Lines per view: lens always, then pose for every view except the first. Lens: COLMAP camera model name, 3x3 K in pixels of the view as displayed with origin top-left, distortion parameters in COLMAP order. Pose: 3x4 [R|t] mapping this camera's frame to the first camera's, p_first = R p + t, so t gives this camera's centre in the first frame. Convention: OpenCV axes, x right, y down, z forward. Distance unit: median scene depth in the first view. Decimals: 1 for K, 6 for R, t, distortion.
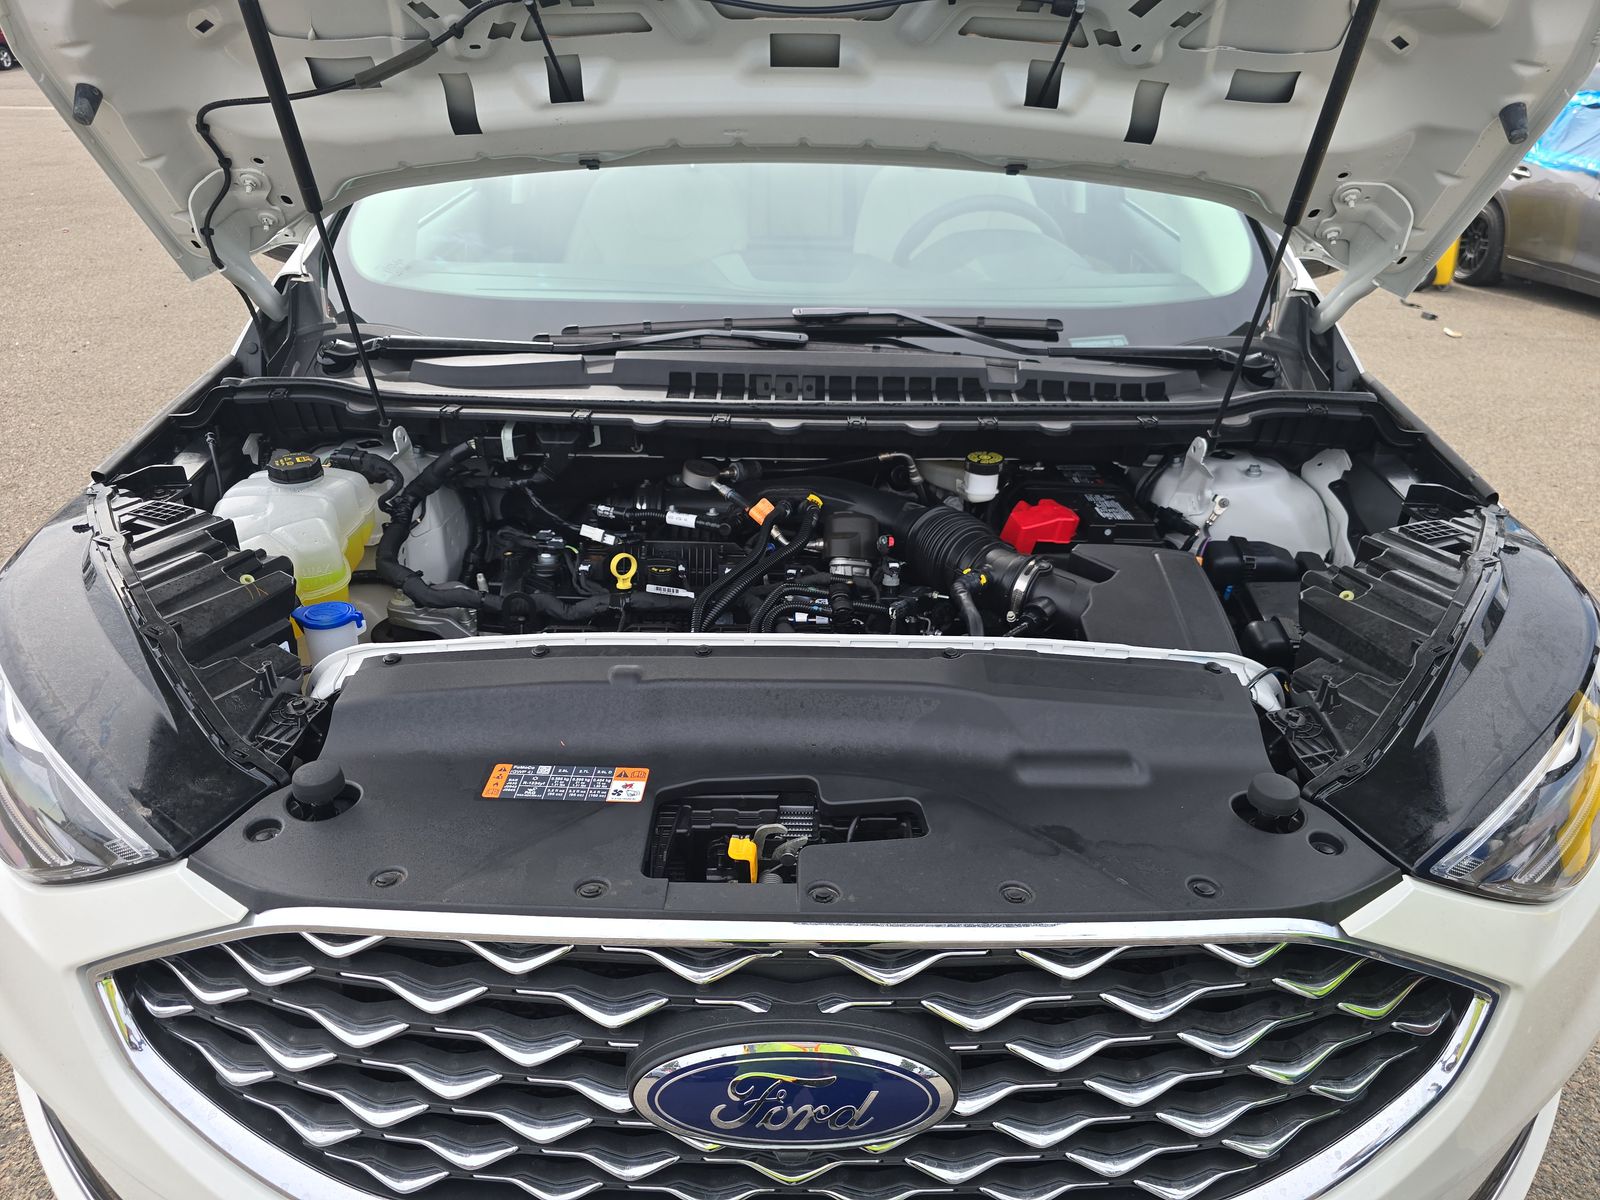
lens RADIAL K [[1093.8, 0, 800.0], [0, 1093.8, 600.0], [0, 0, 1]] dist [0.015798, -0.019488]
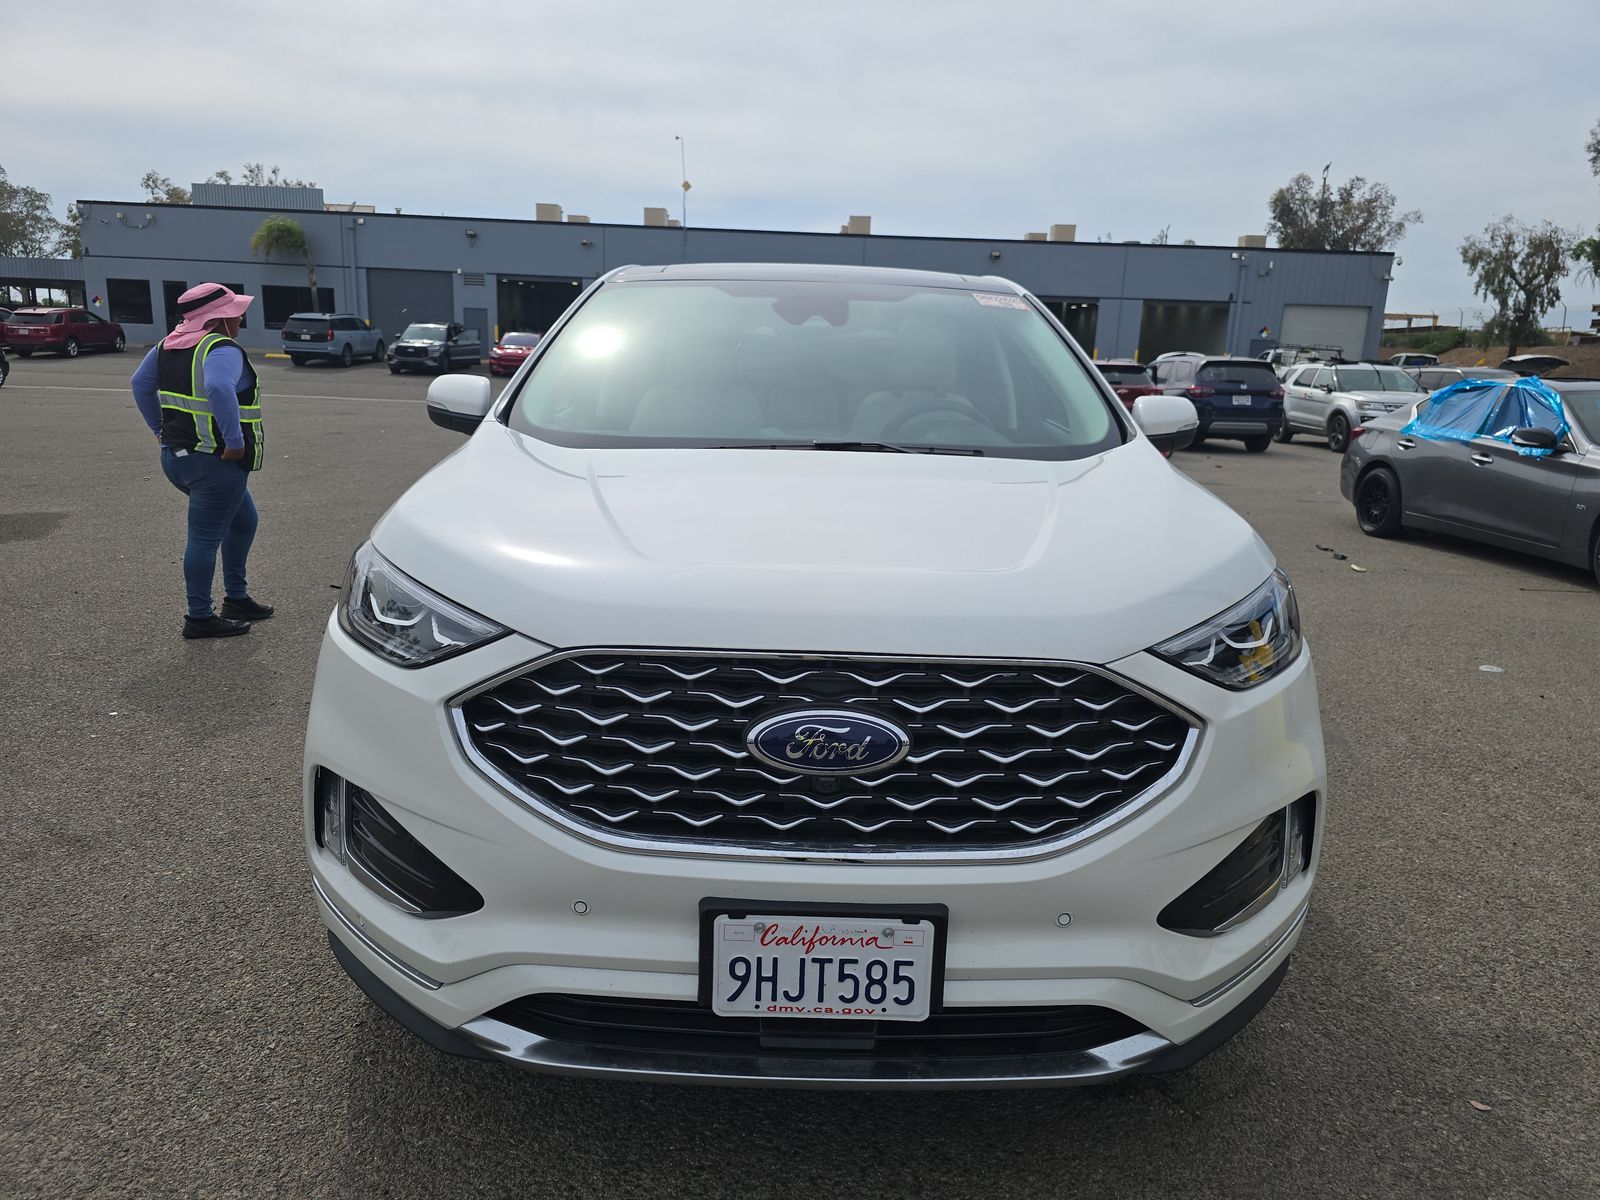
lens RADIAL K [[1093.8, 0, 800.0], [0, 1093.8, 600.0], [0, 0, 1]] dist [0.015798, -0.019488]
pose [[0.999863, 0.010946, 0.012451, -0.015362], [-0.007572, 0.969653, -0.244366, 0.127008], [-0.014748, 0.244238, 0.969603, -0.176918]]
